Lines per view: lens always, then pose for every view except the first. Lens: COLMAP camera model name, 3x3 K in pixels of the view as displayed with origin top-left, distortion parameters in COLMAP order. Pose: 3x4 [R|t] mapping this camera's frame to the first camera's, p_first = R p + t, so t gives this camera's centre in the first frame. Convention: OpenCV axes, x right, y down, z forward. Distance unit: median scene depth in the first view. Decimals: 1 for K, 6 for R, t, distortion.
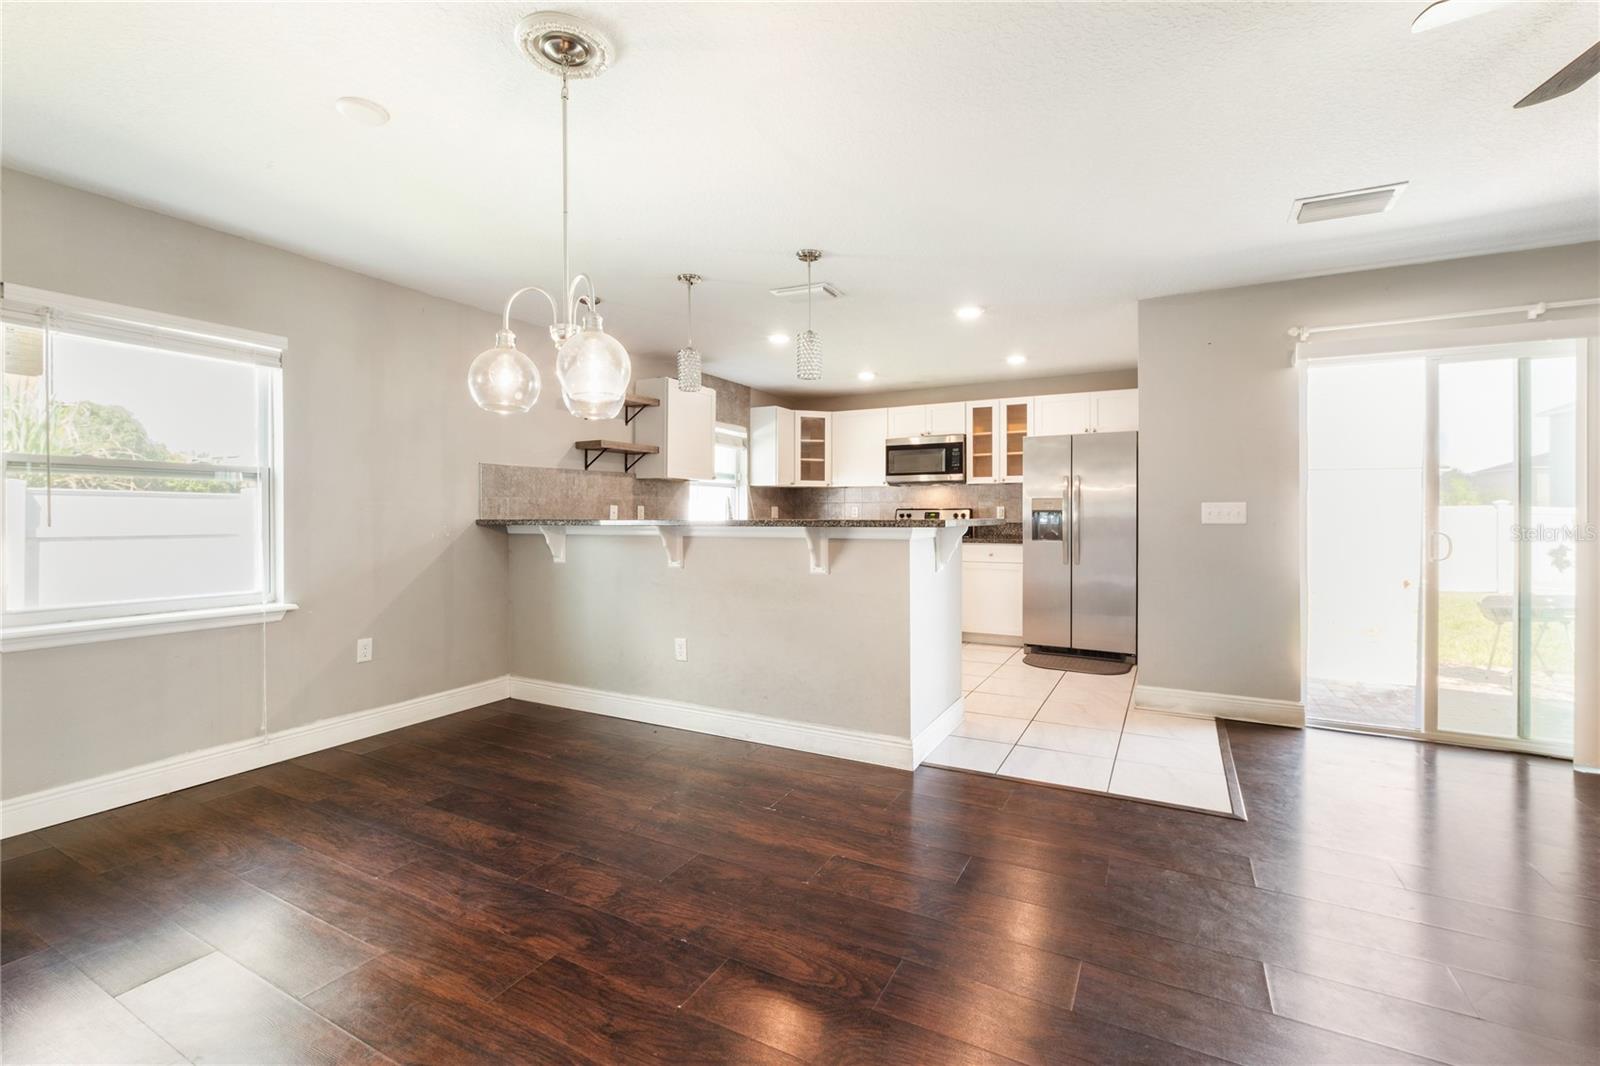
lens RADIAL K [[696.9, 0, 802.1], [0, 696.9, 520.4], [0, 0, 1]] dist [0.001668, 0.000130]
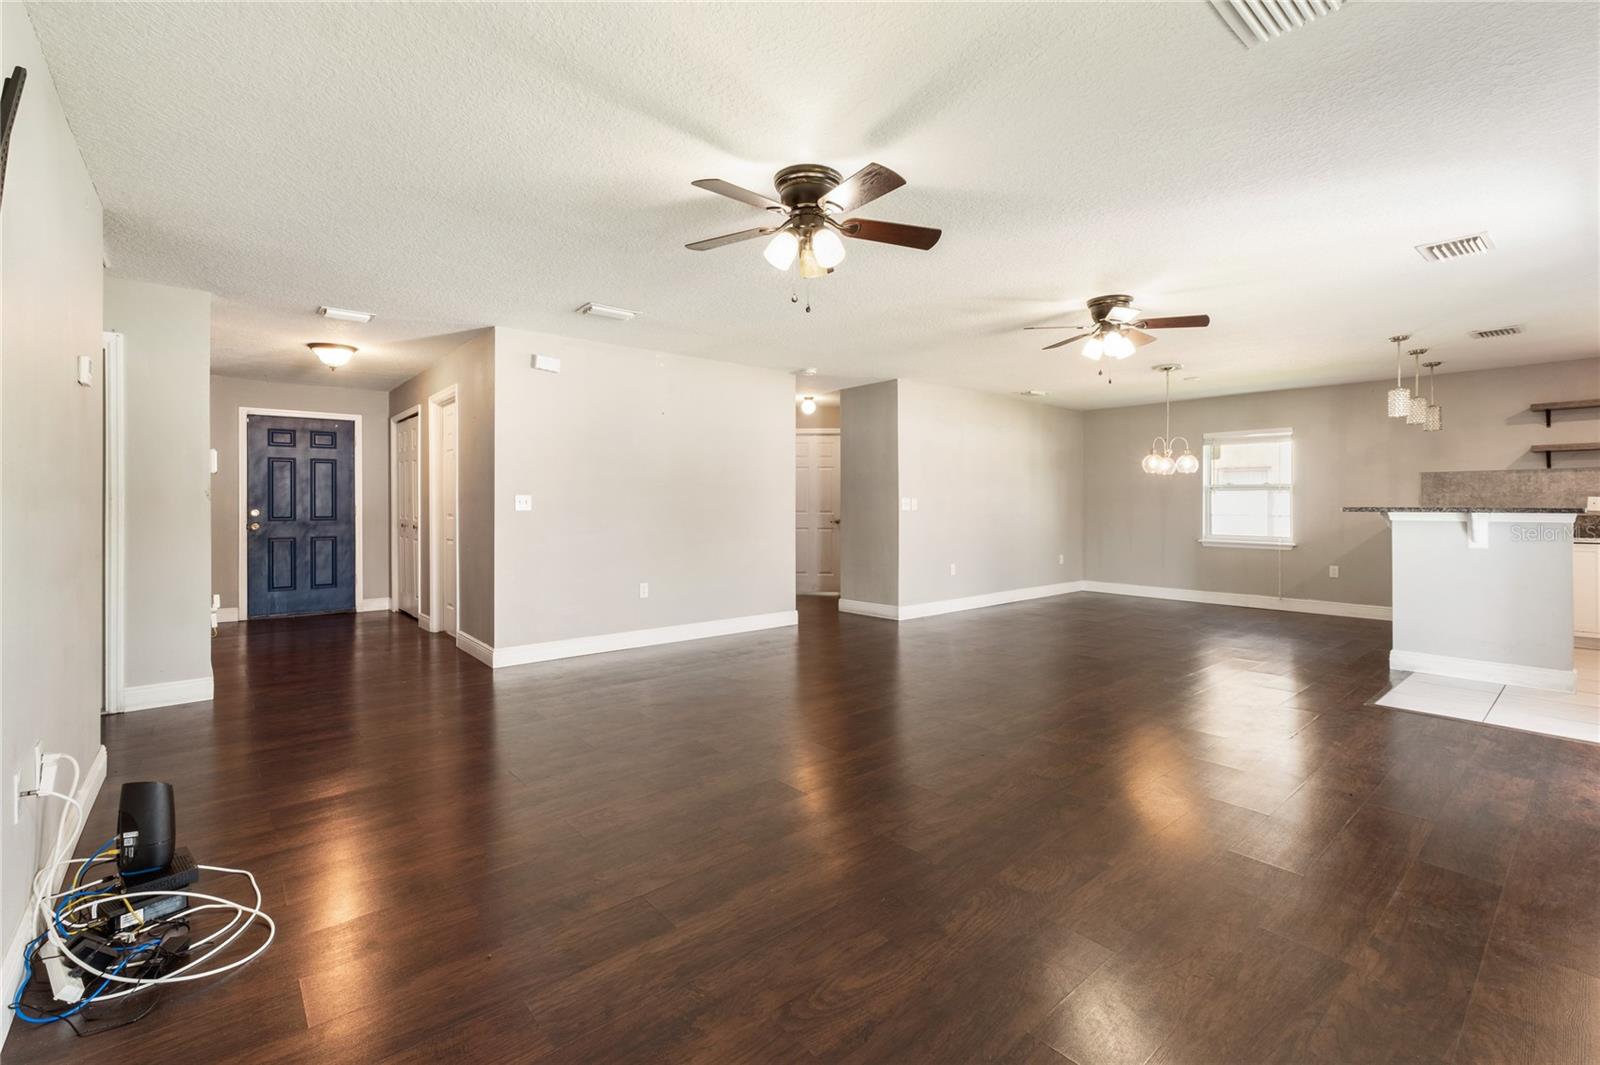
lens RADIAL K [[696.9, 0, 801.7], [0, 696.9, 522.2], [0, 0, 1]] dist [0.001668, 0.000130]
pose [[-0.368490, 0.011466, -0.929561, 1.388887], [-0.022392, 0.999524, 0.021205, 0.027009], [0.929362, 0.028628, -0.368058, 0.242717]]
